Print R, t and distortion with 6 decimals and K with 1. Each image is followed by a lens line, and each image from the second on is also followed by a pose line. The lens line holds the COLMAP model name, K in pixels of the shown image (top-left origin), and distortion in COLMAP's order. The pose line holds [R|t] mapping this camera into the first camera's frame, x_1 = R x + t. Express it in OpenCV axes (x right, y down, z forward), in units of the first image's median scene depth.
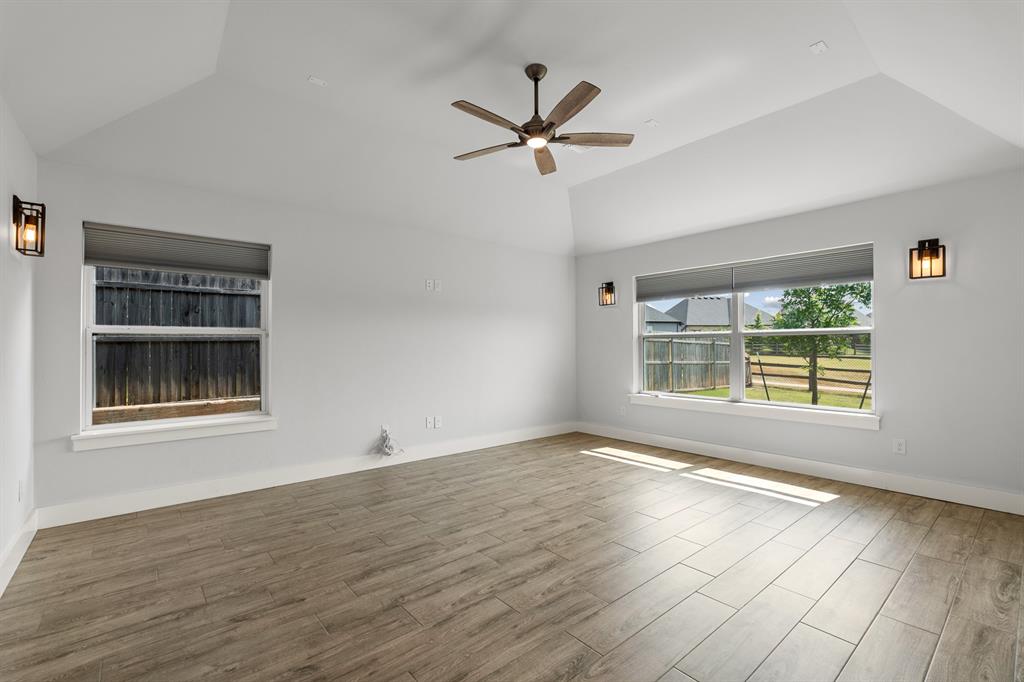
lens RADIAL K [[449.0, 0, 512.0], [0, 449.0, 344.1], [0, 0, 1]] dist [-0.001042, 0.000662]
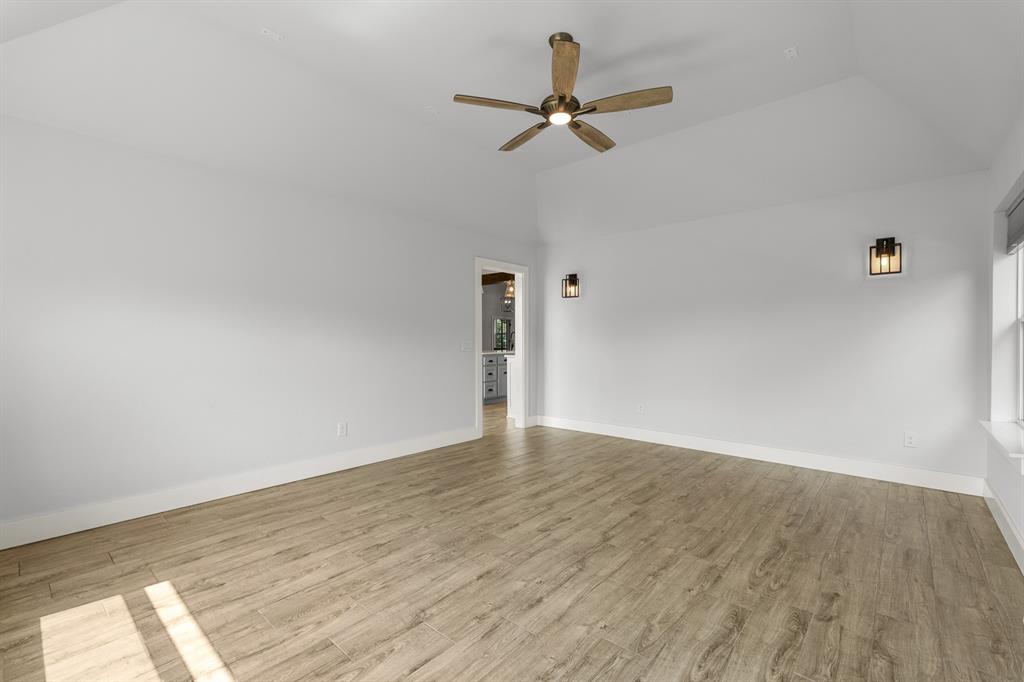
lens RADIAL K [[449.0, 0, 511.7], [0, 449.0, 341.5], [0, 0, 1]] dist [-0.001042, 0.000662]
pose [[-0.988925, 0.003722, -0.148369, 0.290180], [0.004392, 0.999982, -0.004190, 0.015124], [0.148351, -0.004795, -0.988923, 1.870914]]
